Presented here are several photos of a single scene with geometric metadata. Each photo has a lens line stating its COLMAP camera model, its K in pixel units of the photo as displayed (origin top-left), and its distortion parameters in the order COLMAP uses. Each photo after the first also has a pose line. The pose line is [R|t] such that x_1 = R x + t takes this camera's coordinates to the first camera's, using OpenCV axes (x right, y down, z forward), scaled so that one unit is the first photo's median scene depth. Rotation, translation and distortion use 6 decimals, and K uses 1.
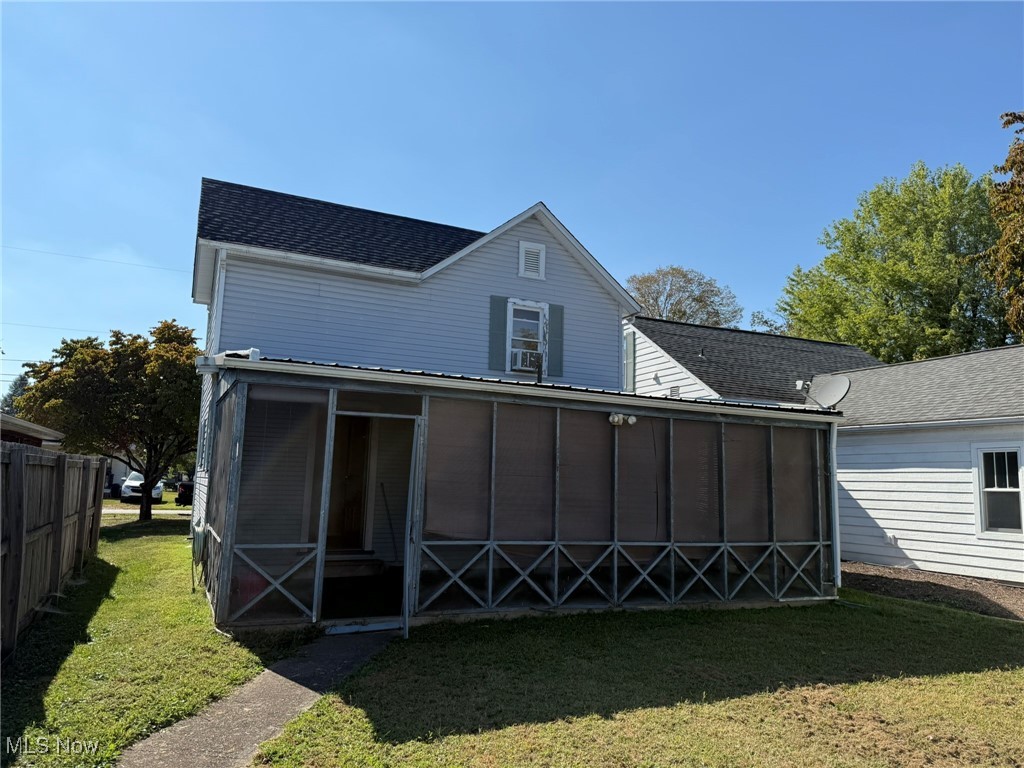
lens RADIAL K [[710.4, 0, 512.6], [0, 710.4, 383.6], [0, 0, 1]] dist [0.058322, -0.075650]
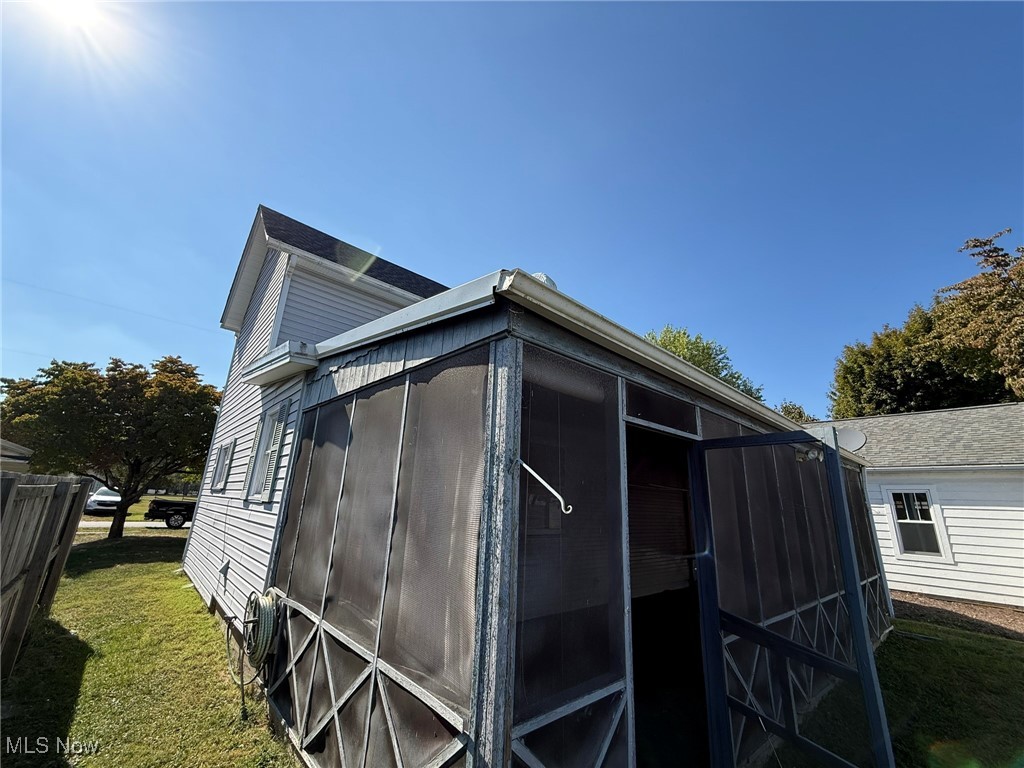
lens RADIAL K [[403.4, 0, 511.8], [0, 403.4, 383.2], [0, 0, 1]] dist [0.000127, 0.000161]
pose [[0.954327, 0.094288, 0.283497, -0.187037], [-0.053672, 0.987563, -0.147778, 0.028532], [-0.293904, 0.125812, 0.947519, 0.308878]]
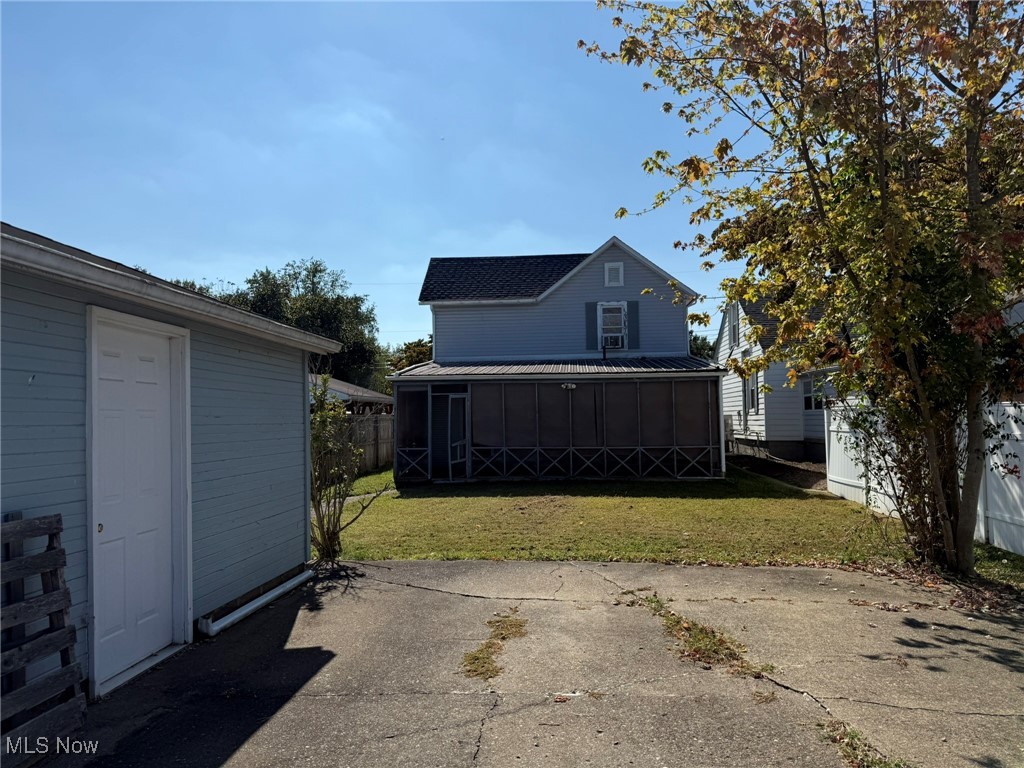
lens RADIAL K [[704.7, 0, 510.3], [0, 704.7, 406.9], [0, 0, 1]] dist [0.001822, 0.000093]
pose [[0.863715, -0.049689, -0.501526, 0.503309], [0.108435, 0.990143, 0.088645, -0.042599], [0.492178, -0.130947, 0.860589, -0.392543]]
